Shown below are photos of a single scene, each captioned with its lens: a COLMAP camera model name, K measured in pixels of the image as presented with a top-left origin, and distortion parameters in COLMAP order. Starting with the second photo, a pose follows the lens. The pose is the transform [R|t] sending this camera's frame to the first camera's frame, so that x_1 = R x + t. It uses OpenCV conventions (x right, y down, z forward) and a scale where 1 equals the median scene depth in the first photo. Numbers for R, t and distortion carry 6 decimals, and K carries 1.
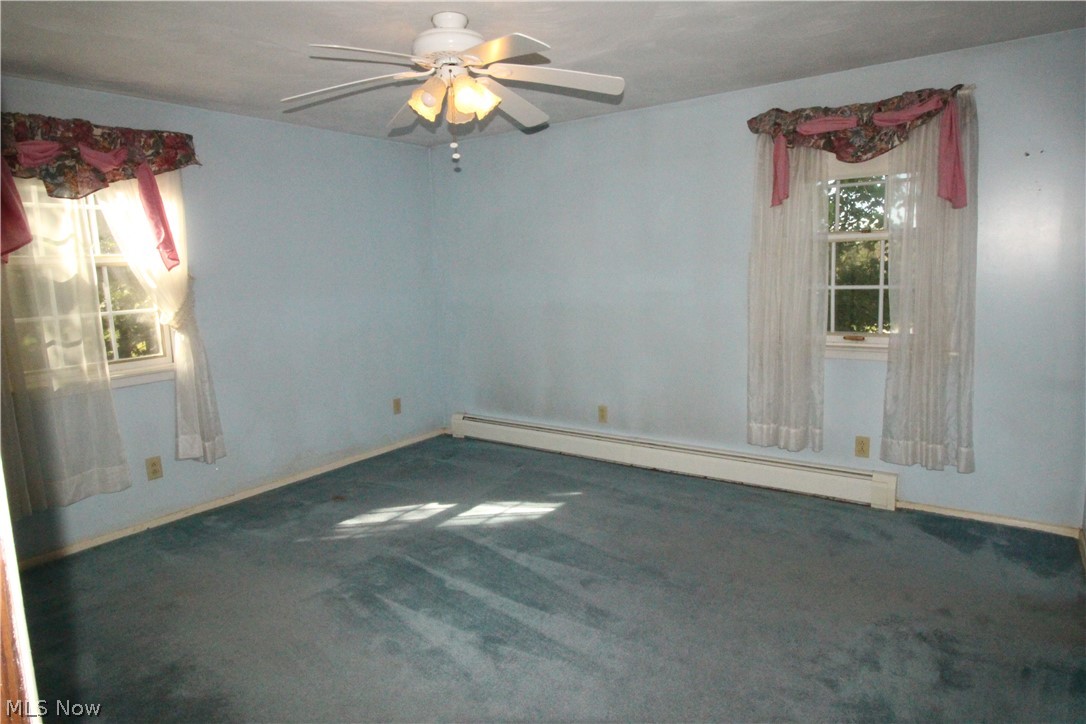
lens RADIAL K [[658.7, 0, 556.6], [0, 658.7, 348.2], [0, 0, 1]] dist [-0.001392, -0.000641]
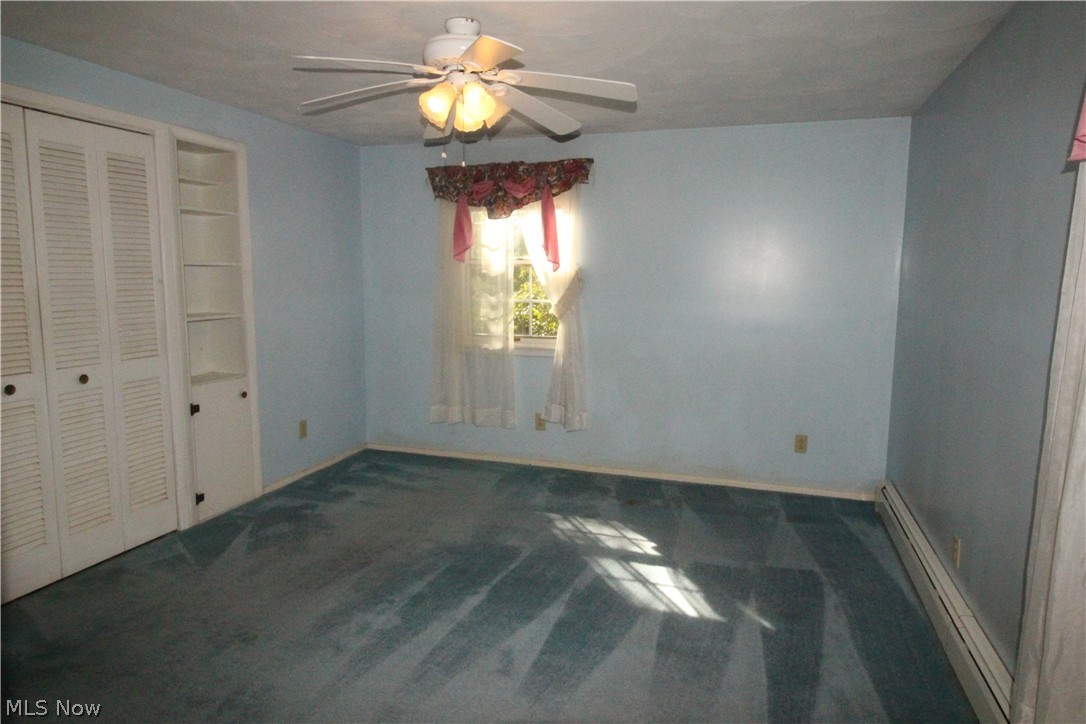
lens RADIAL K [[658.7, 0, 556.6], [0, 658.7, 348.2], [0, 0, 1]] dist [-0.001392, -0.000641]
pose [[0.303640, 0.146343, -0.941481, 0.624090], [-0.146170, 0.983591, 0.105747, -0.107932], [0.941508, 0.105508, 0.320048, 0.621621]]
